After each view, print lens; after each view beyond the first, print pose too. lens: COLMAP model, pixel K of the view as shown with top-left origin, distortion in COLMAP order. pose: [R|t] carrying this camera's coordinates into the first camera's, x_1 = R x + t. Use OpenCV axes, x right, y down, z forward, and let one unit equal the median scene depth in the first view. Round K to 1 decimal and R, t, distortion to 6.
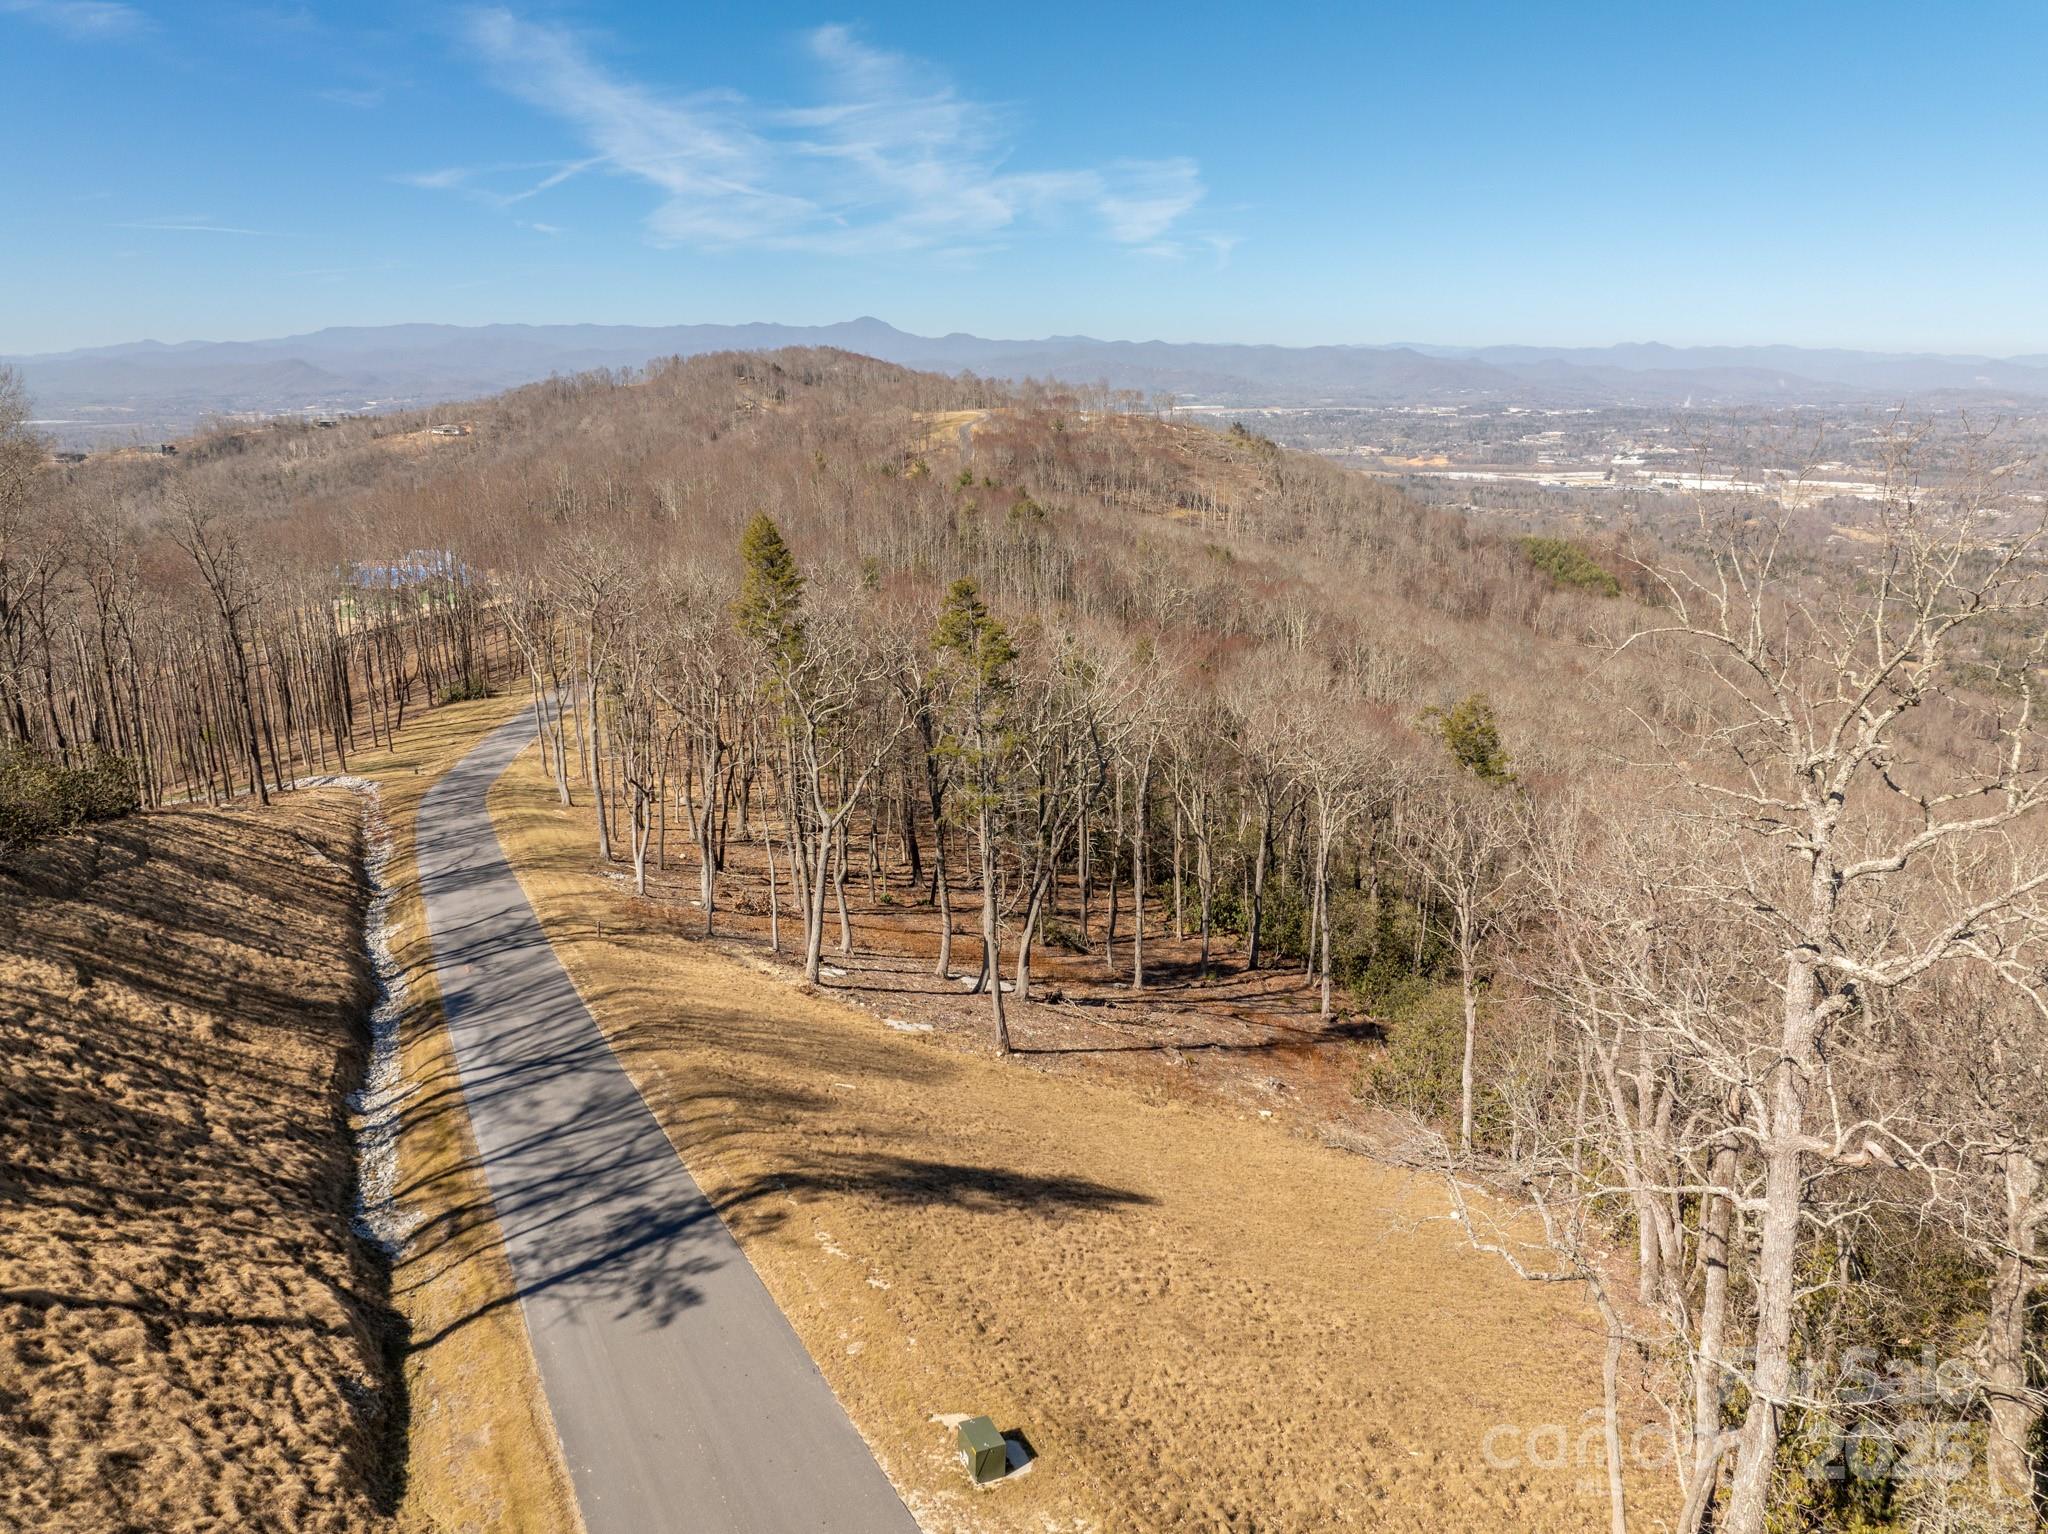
lens RADIAL K [[1441.2, 0, 1022.5], [0, 1441.2, 754.6], [0, 0, 1]] dist [-0.038954, -0.001153]
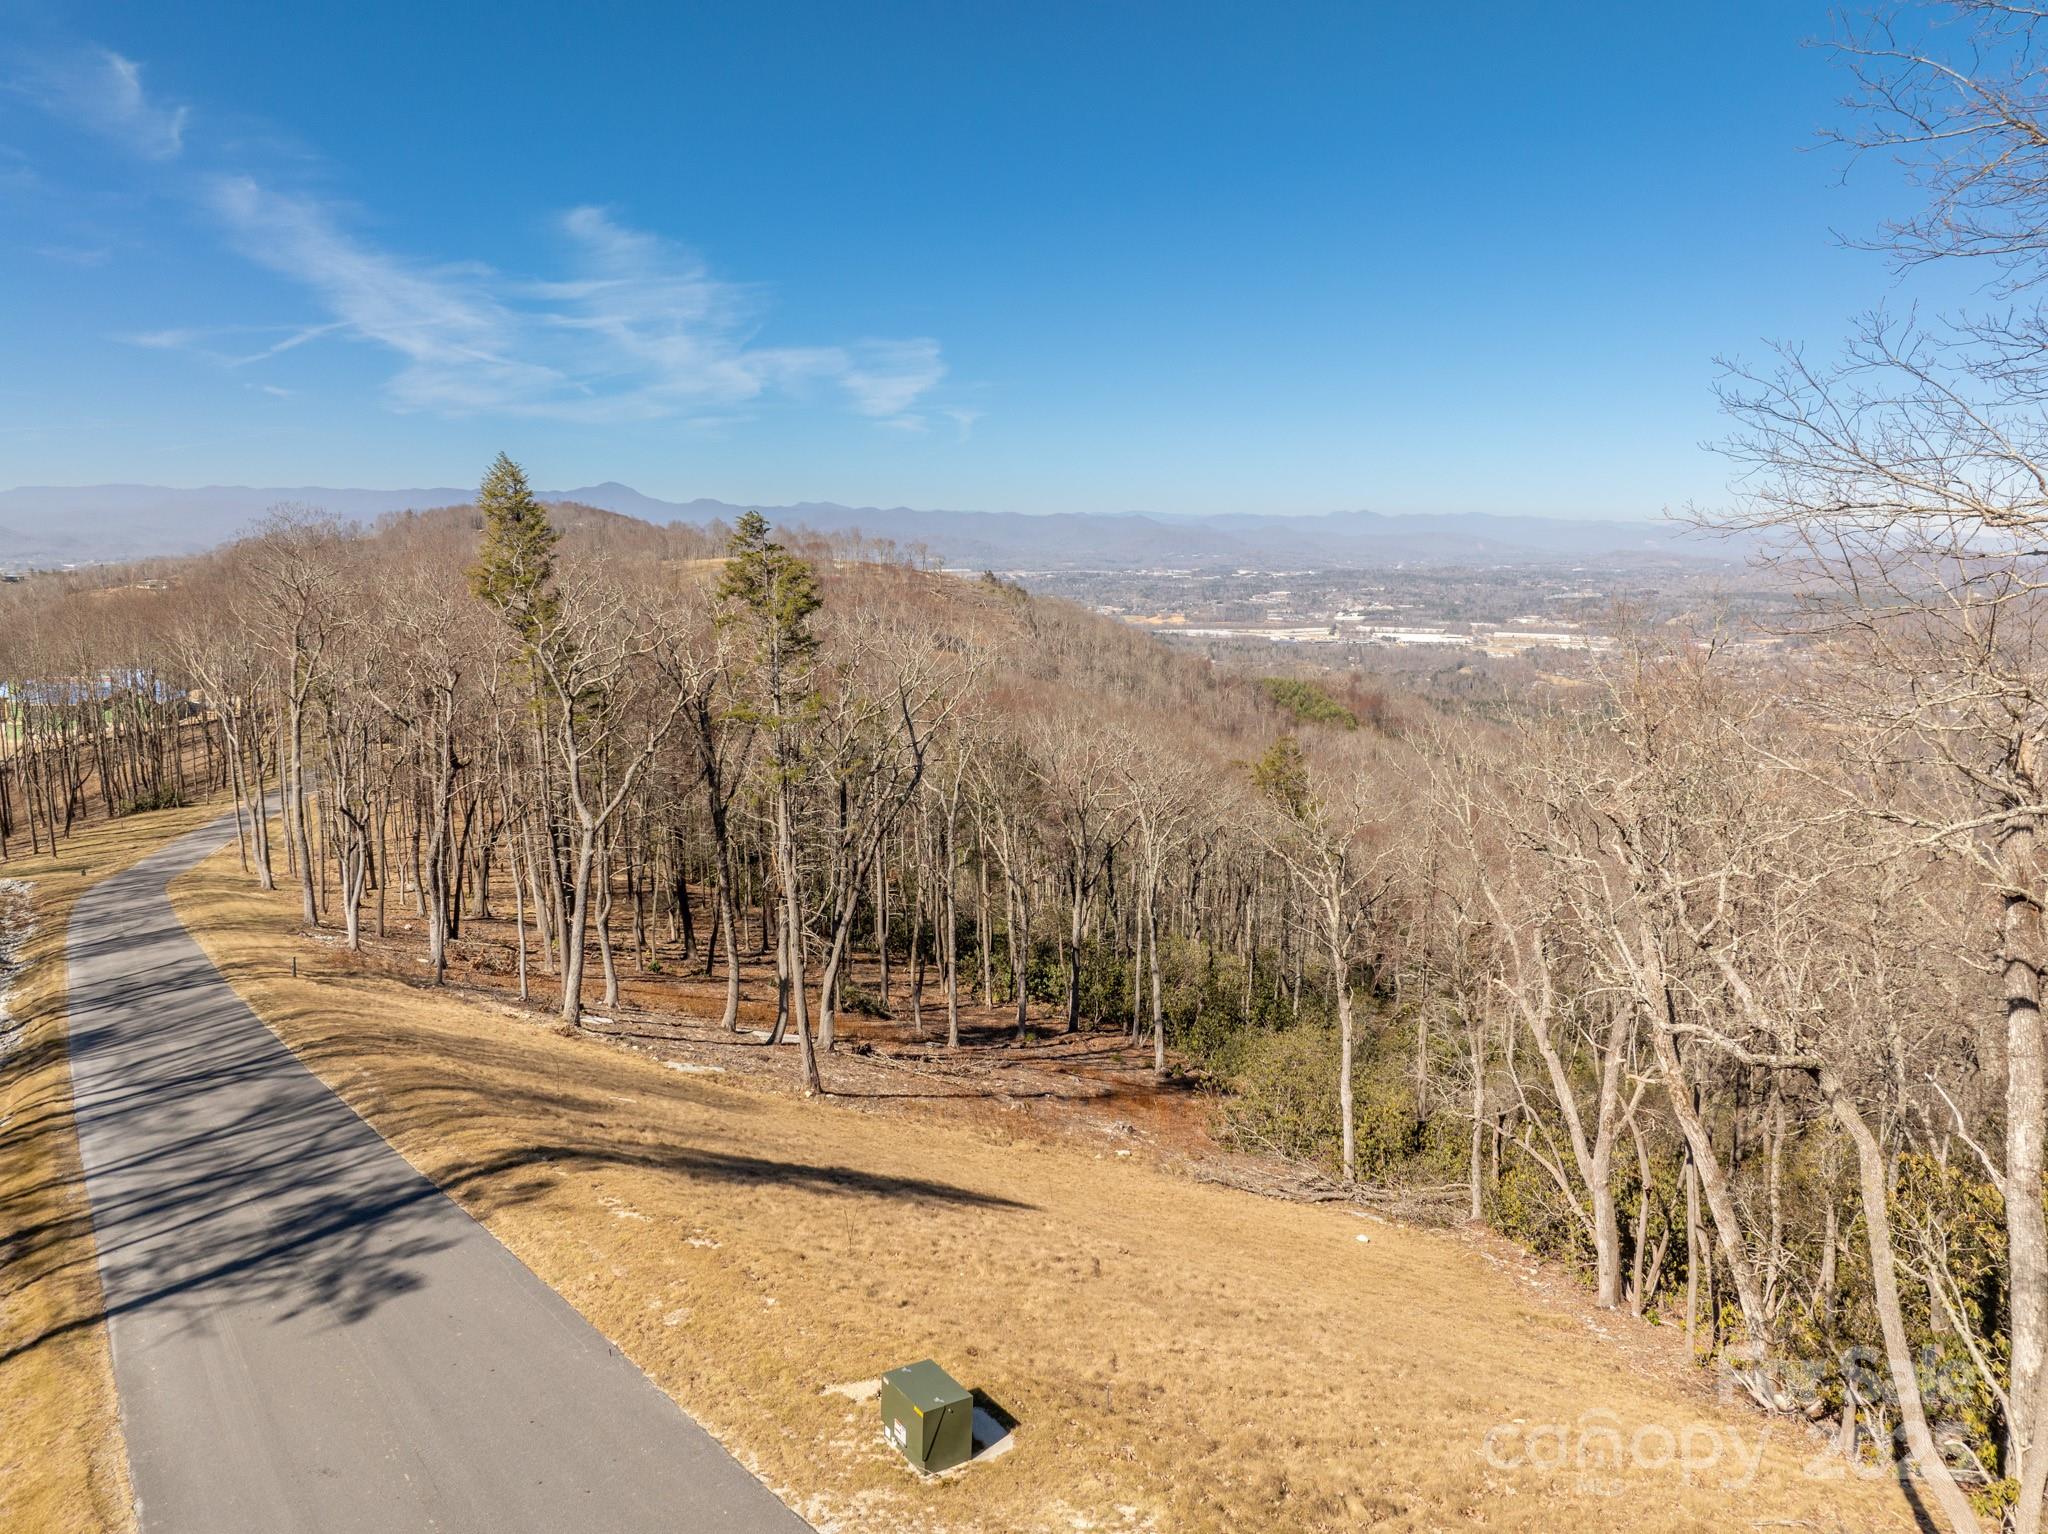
lens RADIAL K [[1441.2, 0, 1019.7], [0, 1441.2, 755.5], [0, 0, 1]] dist [-0.038954, -0.001153]
pose [[0.985594, -0.020929, 0.167830, -0.023685], [0.039270, 0.993513, -0.106720, 0.083087], [-0.164508, 0.111773, 0.980022, 0.117737]]
